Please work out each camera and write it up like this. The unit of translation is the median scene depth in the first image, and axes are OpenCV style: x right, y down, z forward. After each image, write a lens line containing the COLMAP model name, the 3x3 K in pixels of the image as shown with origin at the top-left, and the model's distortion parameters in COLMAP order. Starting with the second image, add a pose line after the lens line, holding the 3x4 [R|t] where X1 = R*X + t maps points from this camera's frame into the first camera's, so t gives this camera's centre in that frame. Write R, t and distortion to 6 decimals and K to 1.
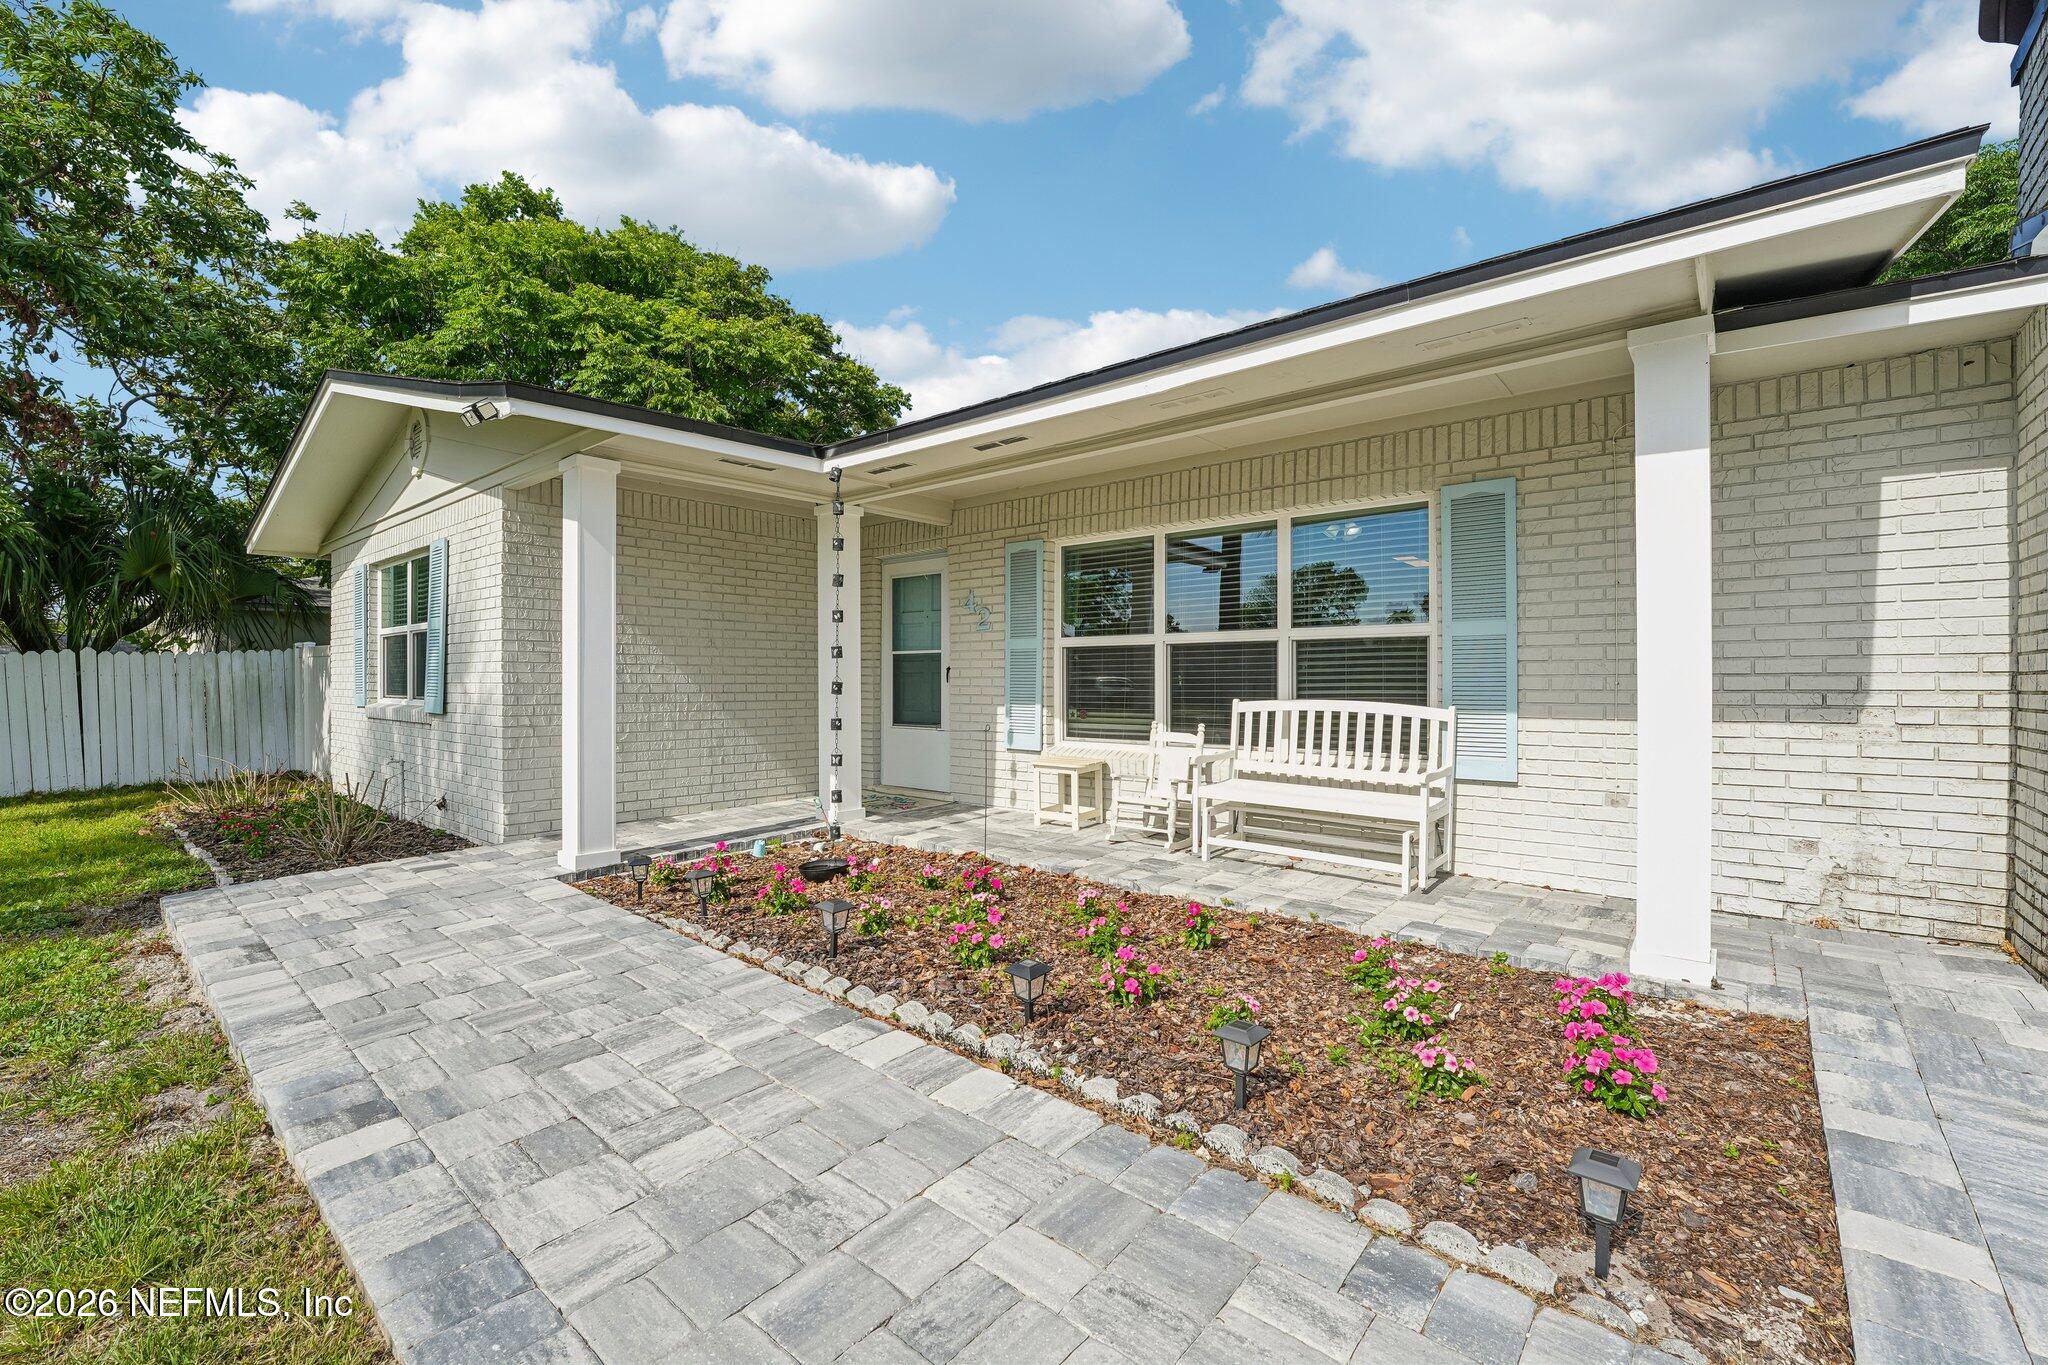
lens RADIAL K [[891.9, 0, 1024.0], [0, 891.9, 682.5], [0, 0, 1]] dist [-0.027052, 0.000016]
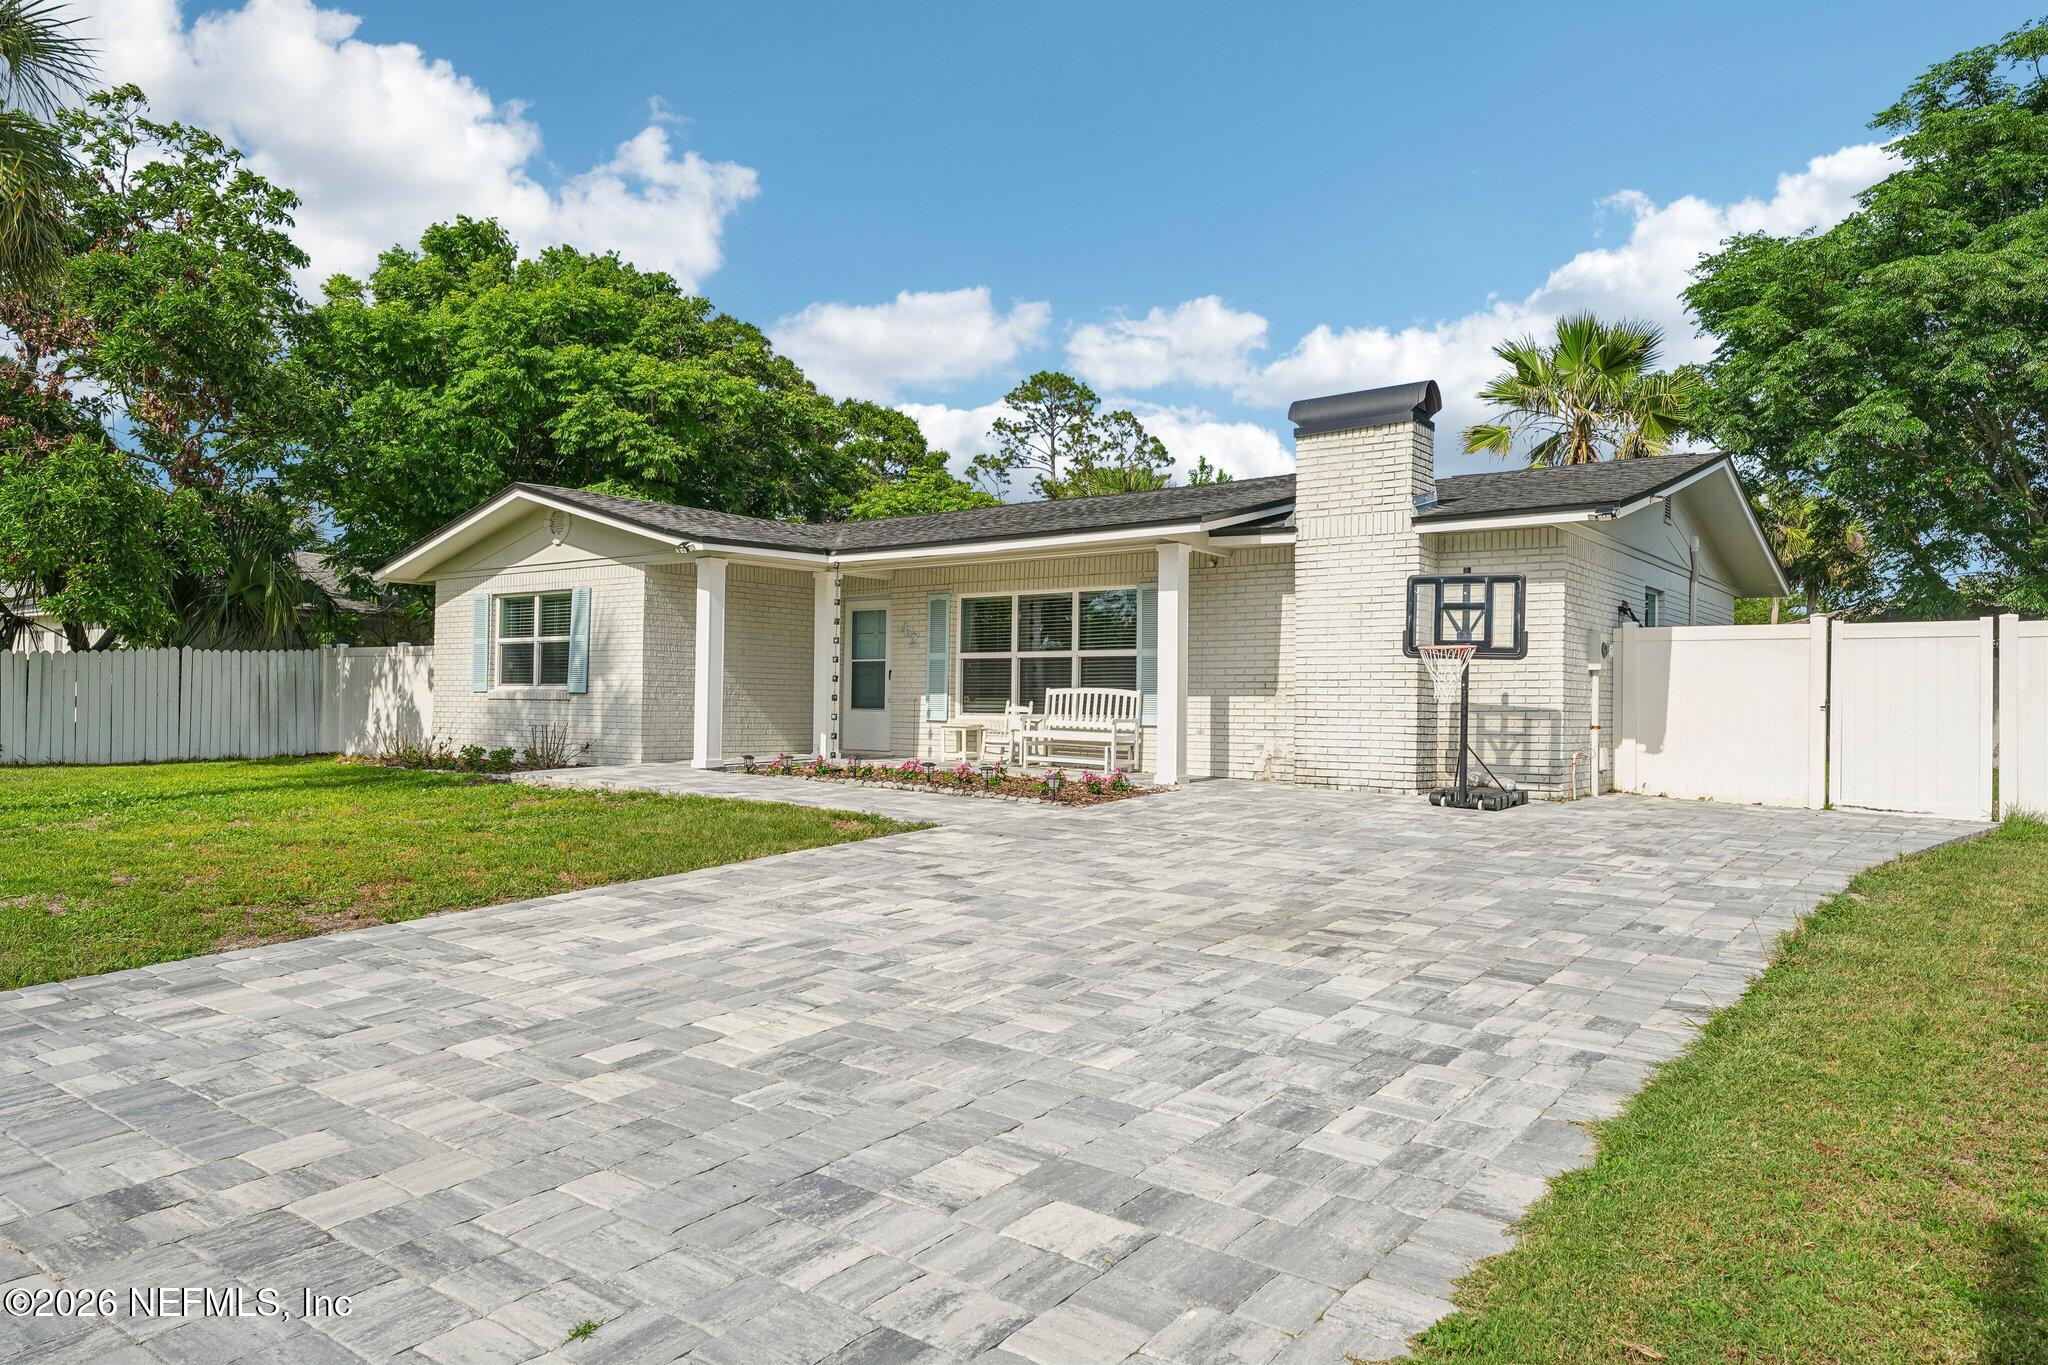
lens RADIAL K [[1375.1, 0, 1024.0], [0, 1375.1, 682.5], [0, 0, 1]] dist [0.006523, -0.000264]
pose [[0.999079, 0.013982, 0.040562, 0.069304], [-0.013185, 0.999716, -0.019867, 0.065050], [-0.040828, 0.019314, 0.998979, -1.878084]]
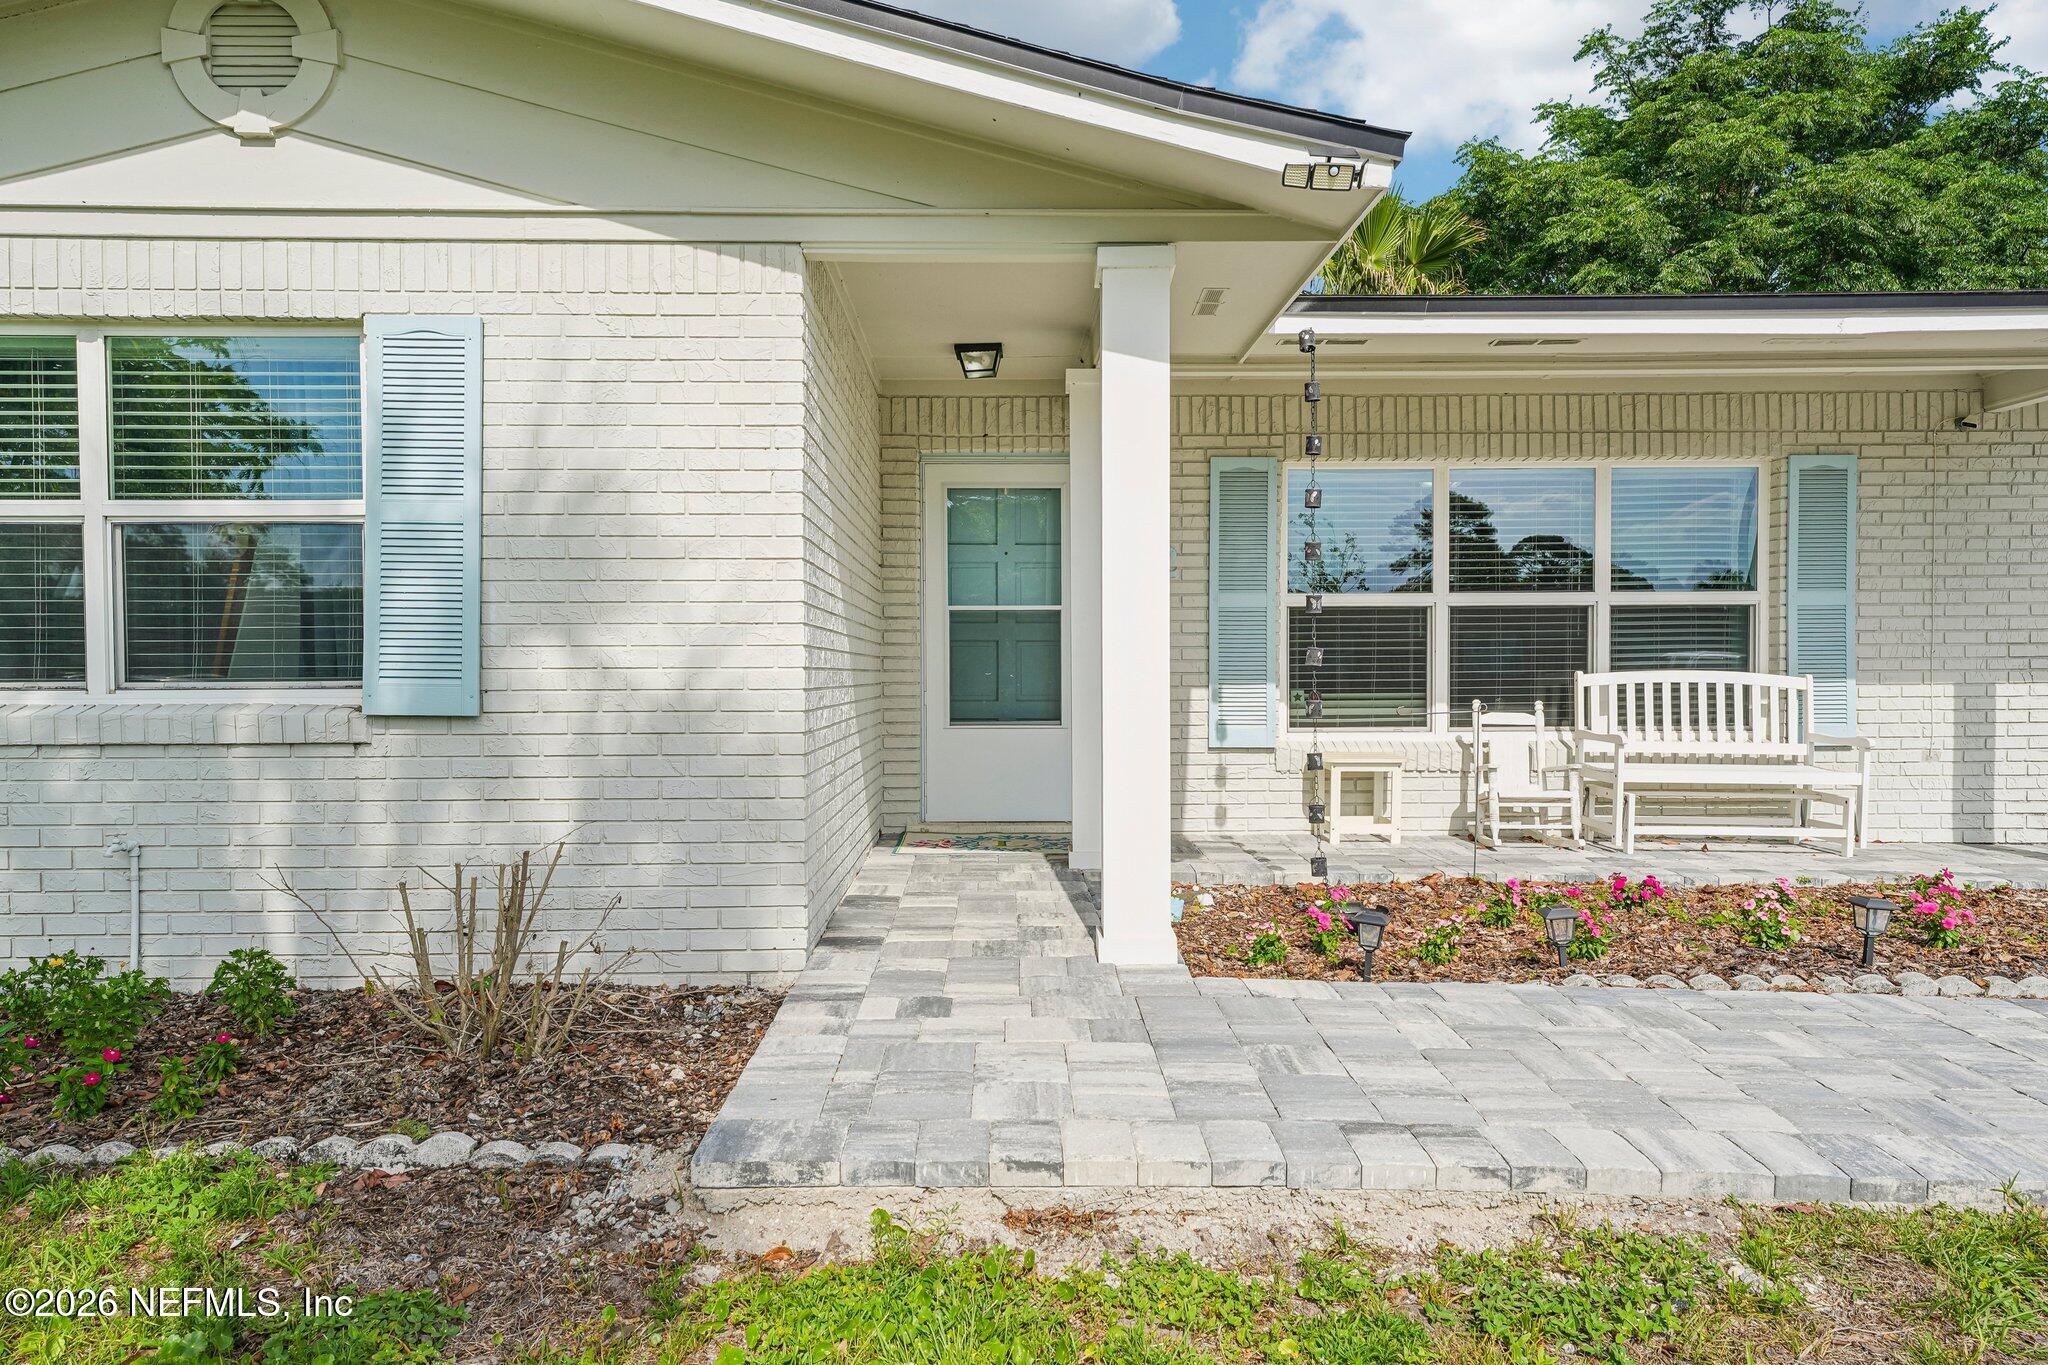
lens RADIAL K [[1375.1, 0, 1024.0], [0, 1375.1, 682.5], [0, 0, 1]] dist [0.006523, -0.000264]
pose [[0.756607, -0.010179, 0.653791, -1.043587], [0.004552, 0.999937, 0.010300, 0.013210], [-0.653854, -0.004817, 0.756605, 0.337440]]
